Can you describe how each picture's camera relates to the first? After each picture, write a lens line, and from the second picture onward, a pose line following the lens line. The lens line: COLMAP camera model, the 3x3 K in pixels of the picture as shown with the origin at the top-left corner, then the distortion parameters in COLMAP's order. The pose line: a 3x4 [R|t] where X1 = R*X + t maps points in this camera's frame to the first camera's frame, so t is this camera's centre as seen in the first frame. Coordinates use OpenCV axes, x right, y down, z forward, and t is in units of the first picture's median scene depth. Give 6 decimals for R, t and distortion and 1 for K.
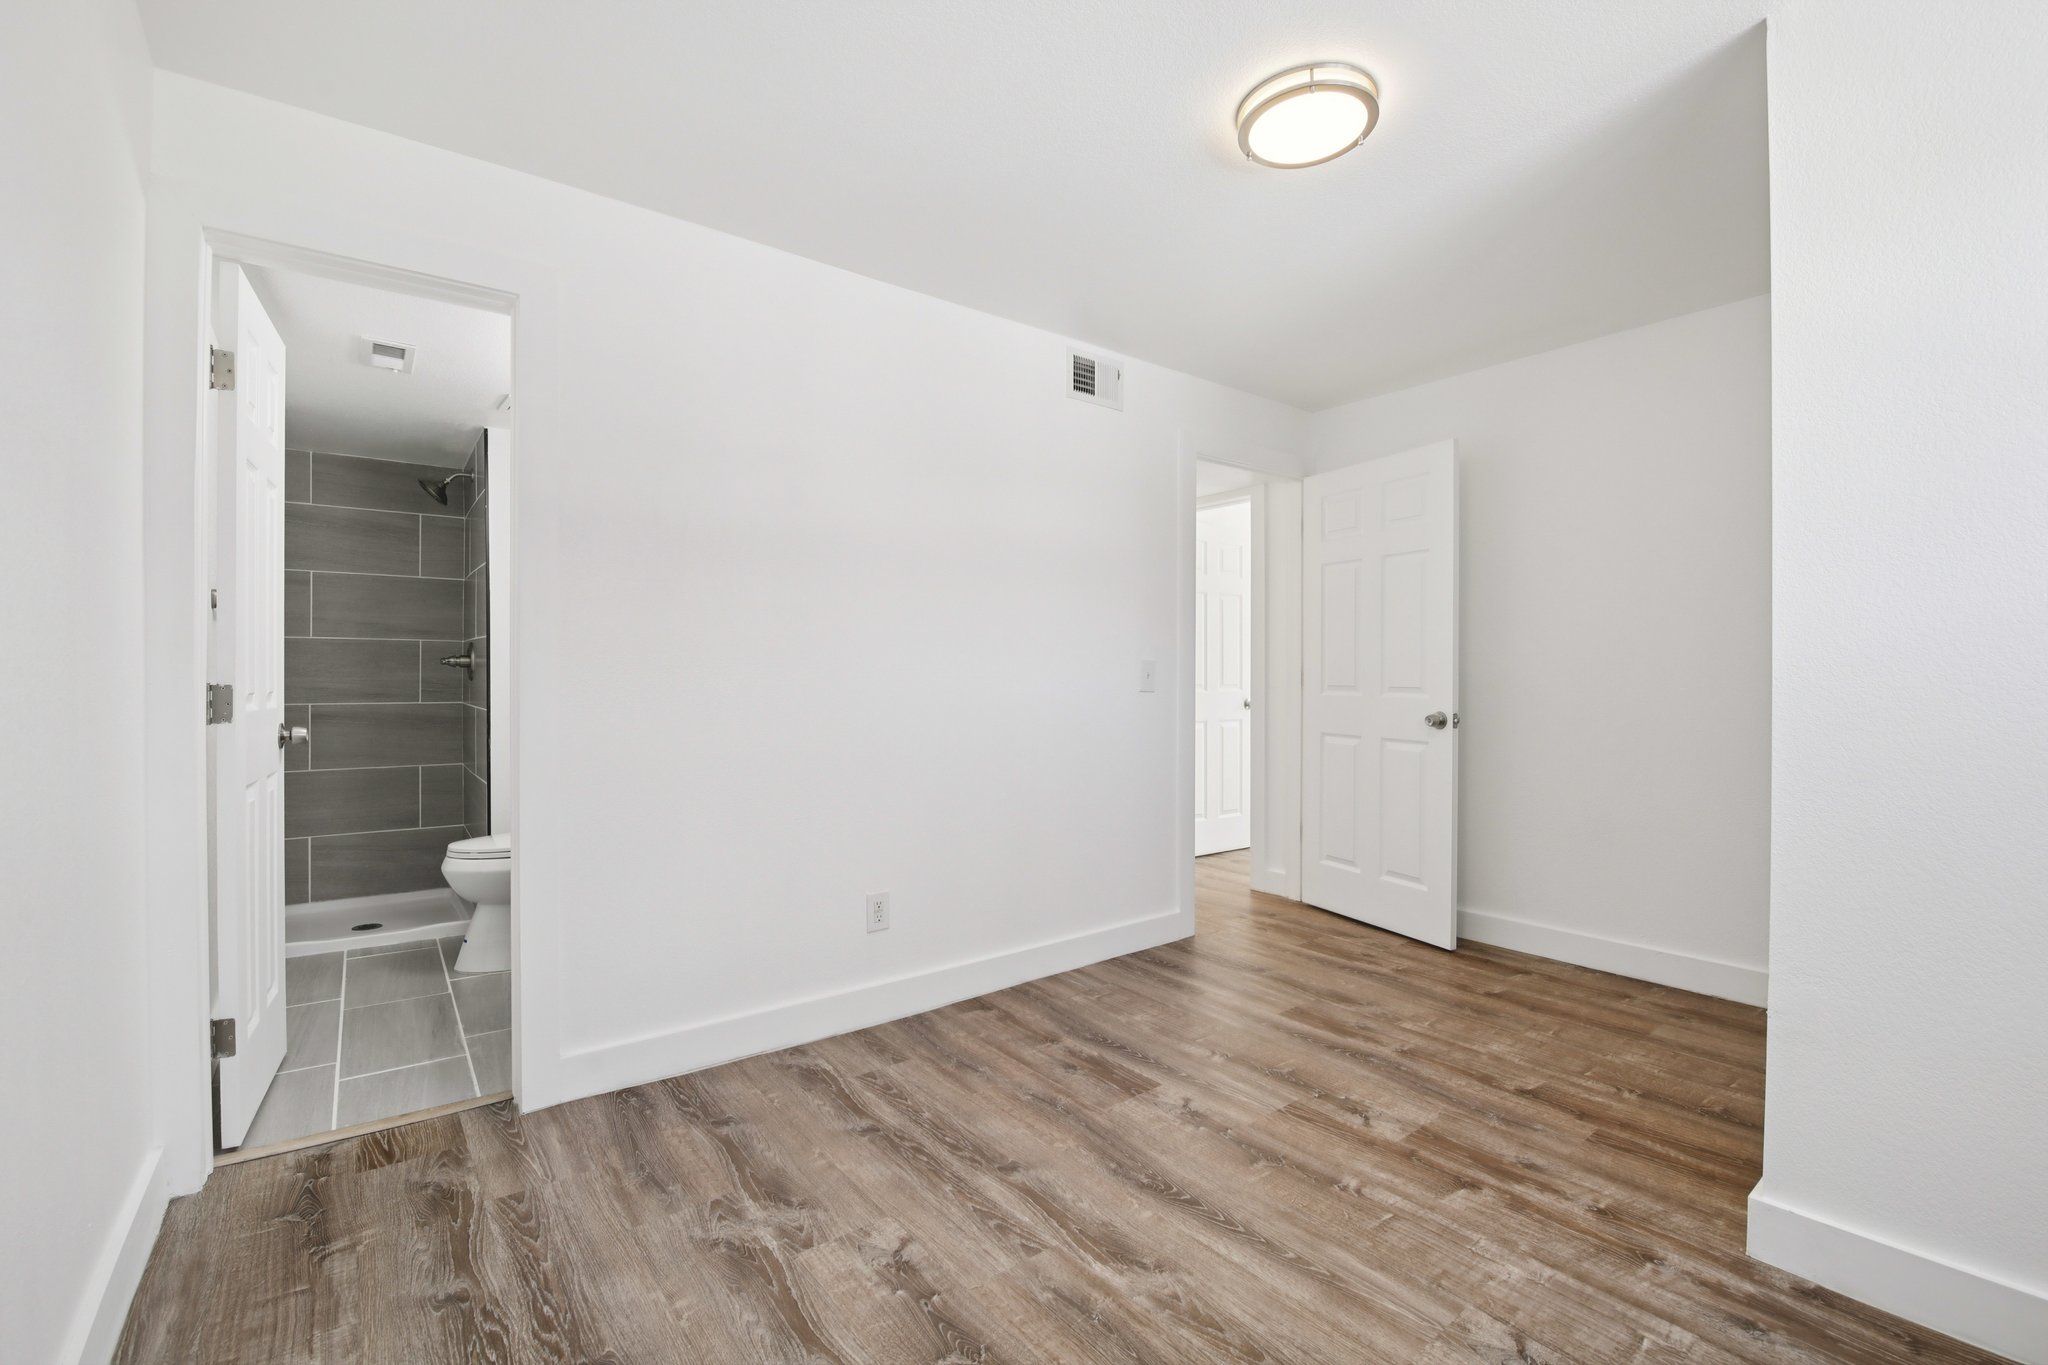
lens RADIAL K [[890.7, 0, 1012.2], [0, 890.7, 675.5], [0, 0, 1]] dist [-0.003035, -0.008103]
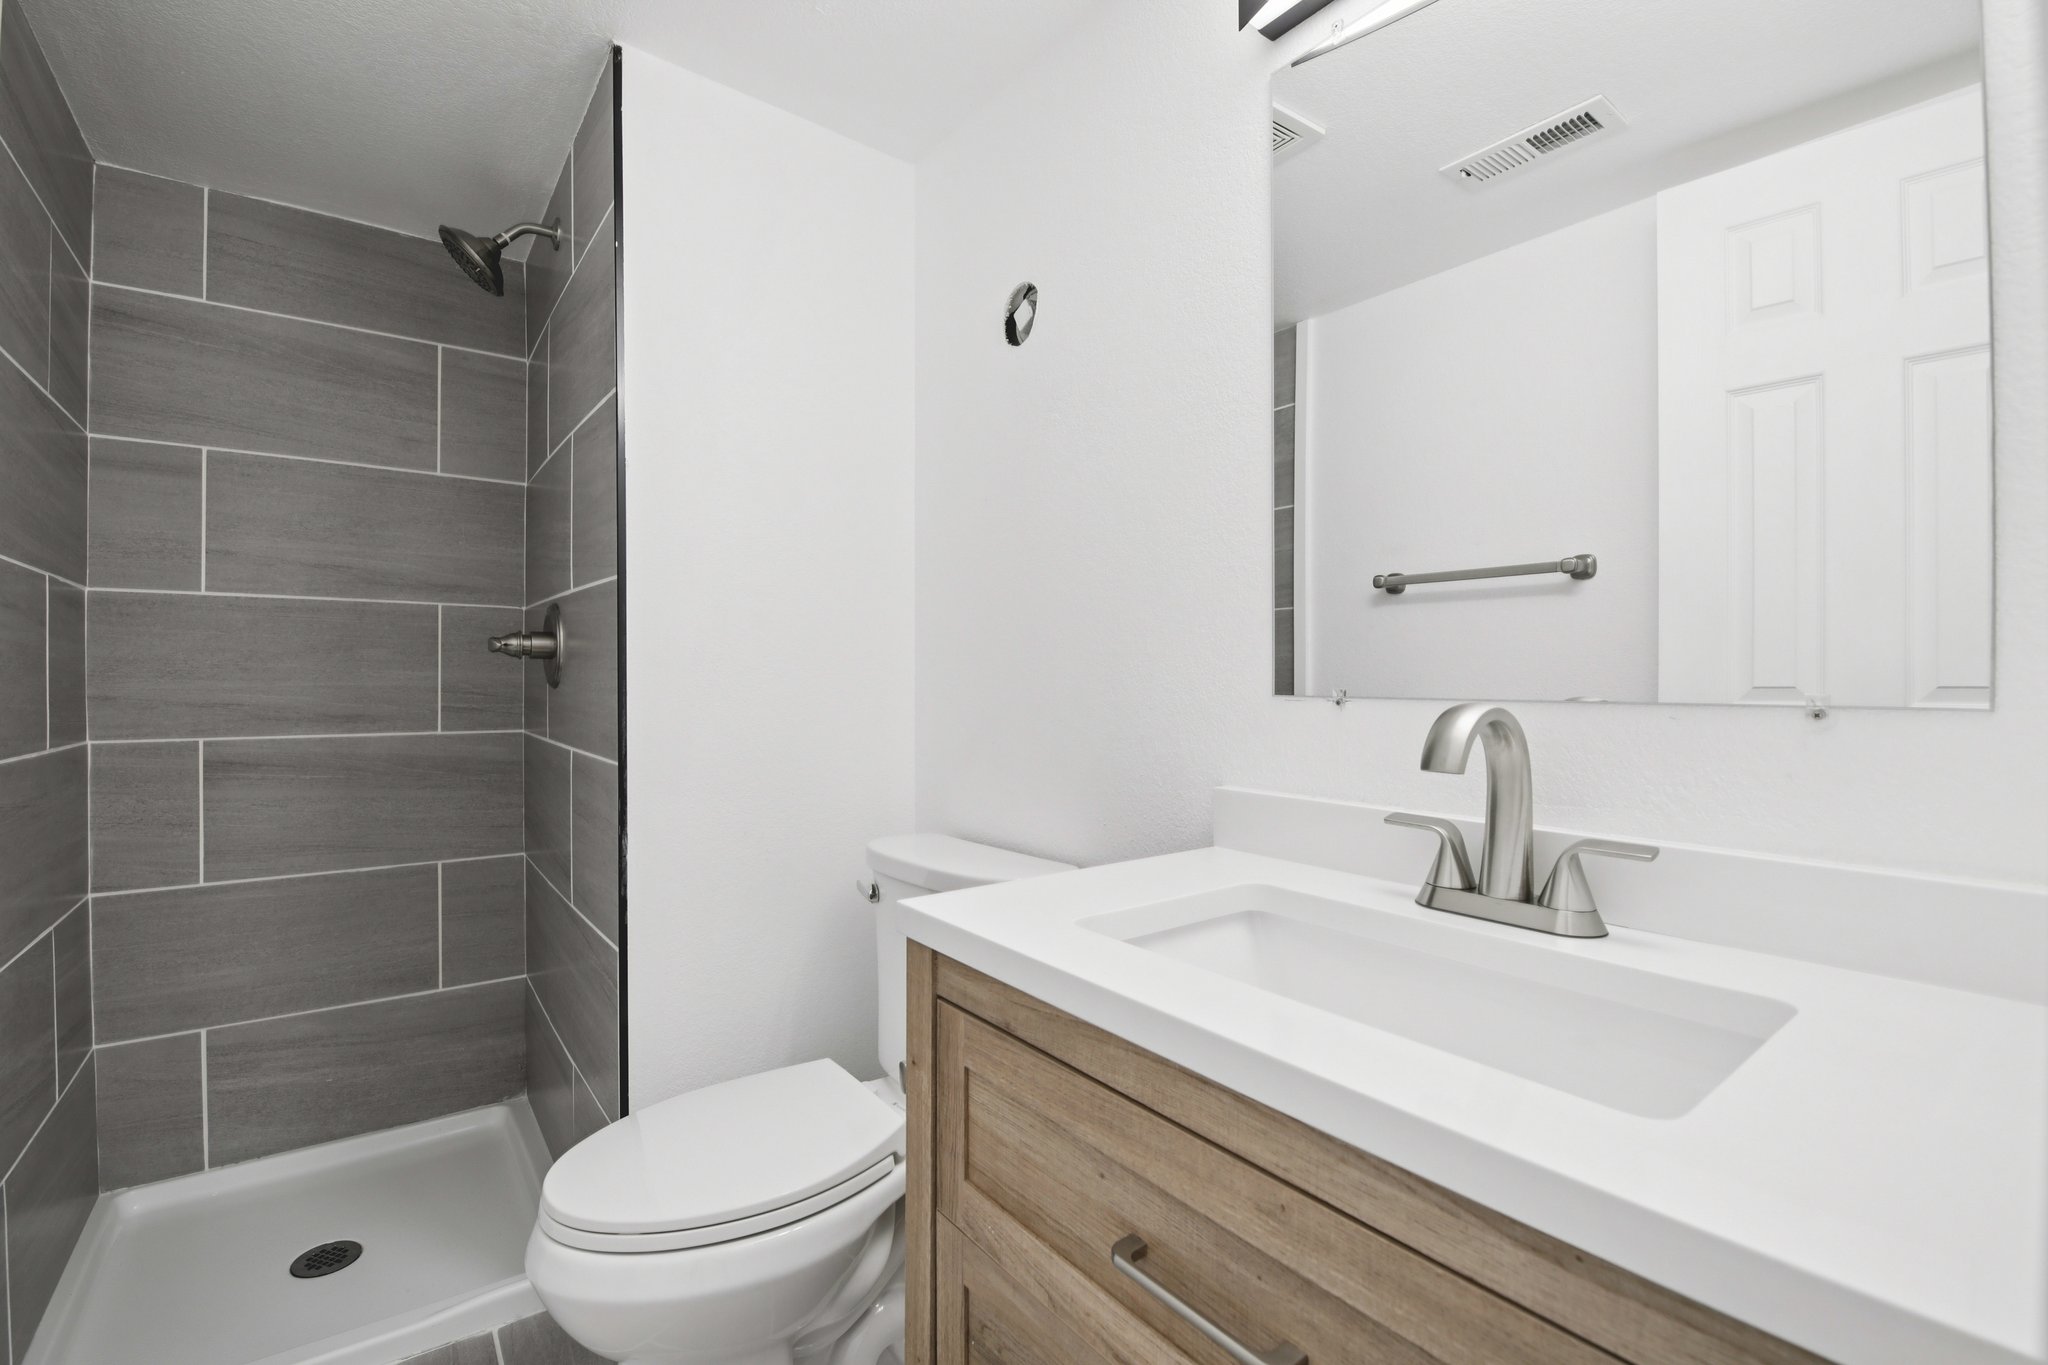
lens RADIAL K [[890.7, 0, 1006.7], [0, 890.7, 683.6], [0, 0, 1]] dist [-0.003035, -0.008103]
pose [[0.999998, 0.001105, -0.001652, -0.375871], [-0.001093, 0.999972, 0.007377, -0.000038], [0.001661, -0.007375, 0.999971, 0.544076]]
